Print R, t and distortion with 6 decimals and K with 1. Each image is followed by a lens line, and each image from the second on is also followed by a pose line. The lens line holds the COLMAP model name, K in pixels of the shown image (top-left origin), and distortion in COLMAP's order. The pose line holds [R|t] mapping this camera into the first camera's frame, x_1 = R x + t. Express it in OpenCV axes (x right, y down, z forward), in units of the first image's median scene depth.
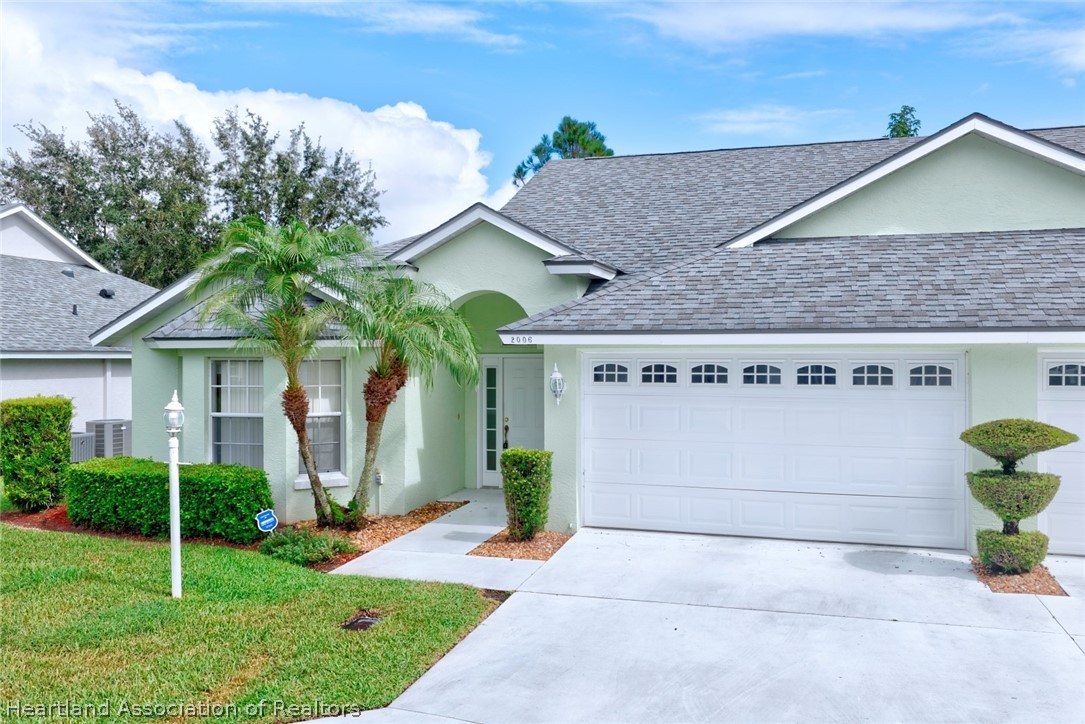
lens RADIAL K [[879.2, 0, 542.5], [0, 879.2, 362.0], [0, 0, 1]] dist [0.016532, 0.001978]
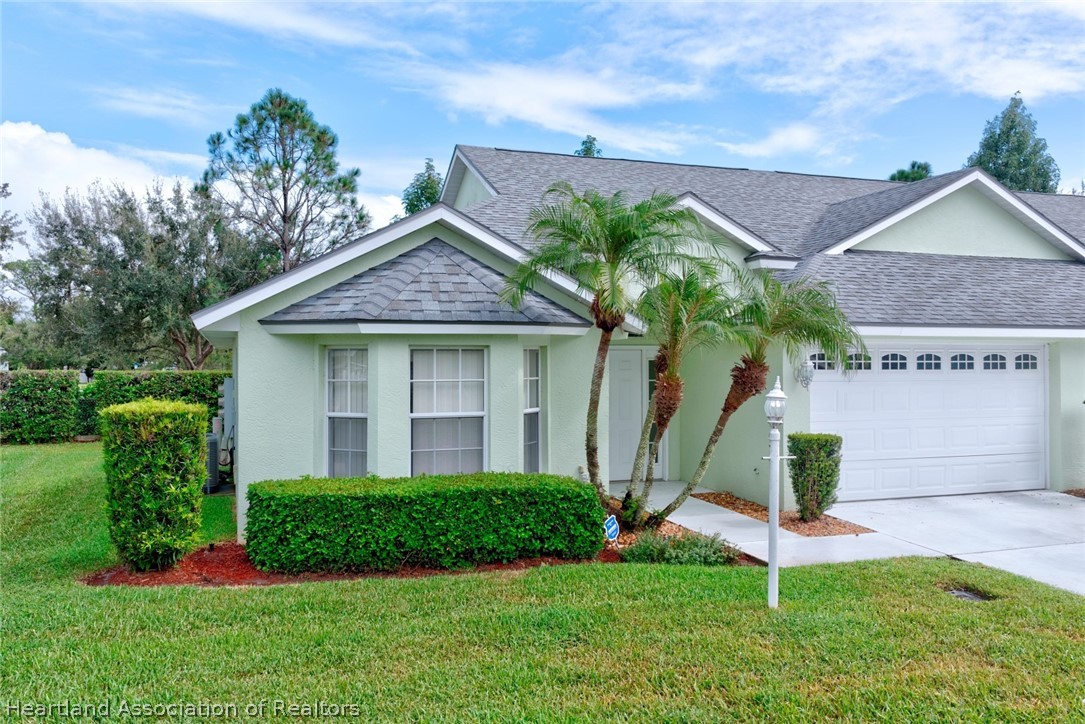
lens RADIAL K [[910.6, 0, 542.5], [0, 910.6, 362.0], [0, 0, 1]] dist [0.006615, -0.000089]
pose [[0.805316, -0.003062, 0.592838, -0.874186], [0.005295, 0.999984, -0.002029, 0.013516], [-0.592822, 0.004773, 0.805319, 0.289537]]
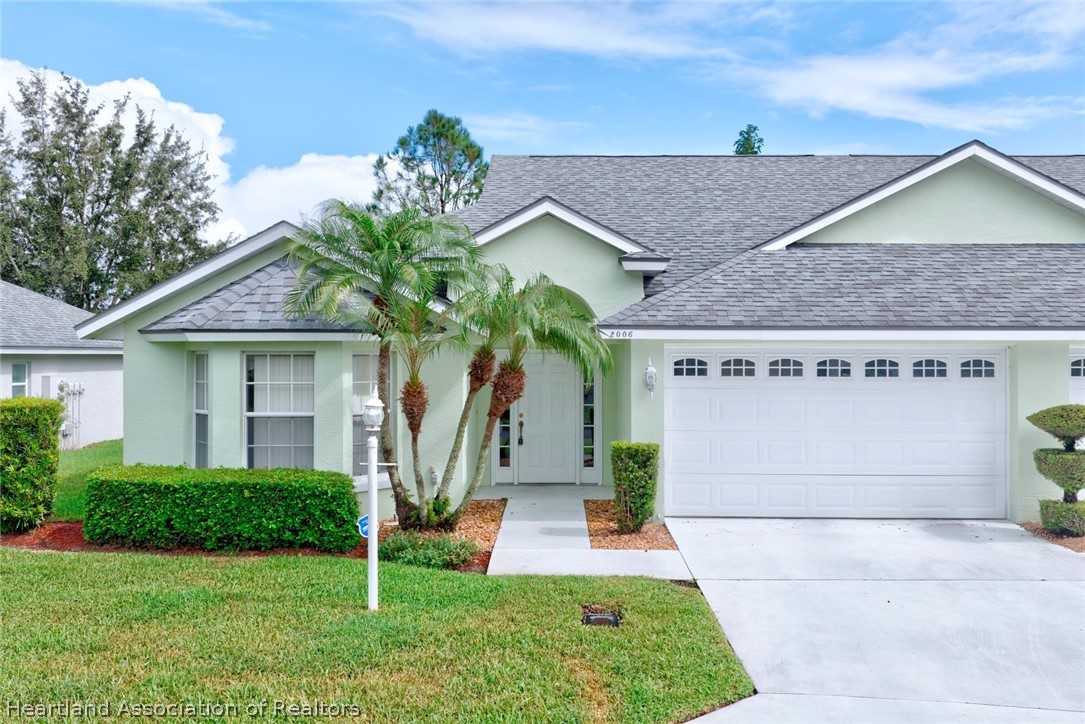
lens RADIAL K [[879.2, 0, 542.5], [0, 879.2, 362.0], [0, 0, 1]] dist [0.016532, 0.001978]
pose [[0.961858, -0.000966, 0.273548, -0.374055], [0.000292, 0.999997, 0.002506, 0.003755], [-0.273550, -0.002331, 0.961855, 0.048865]]
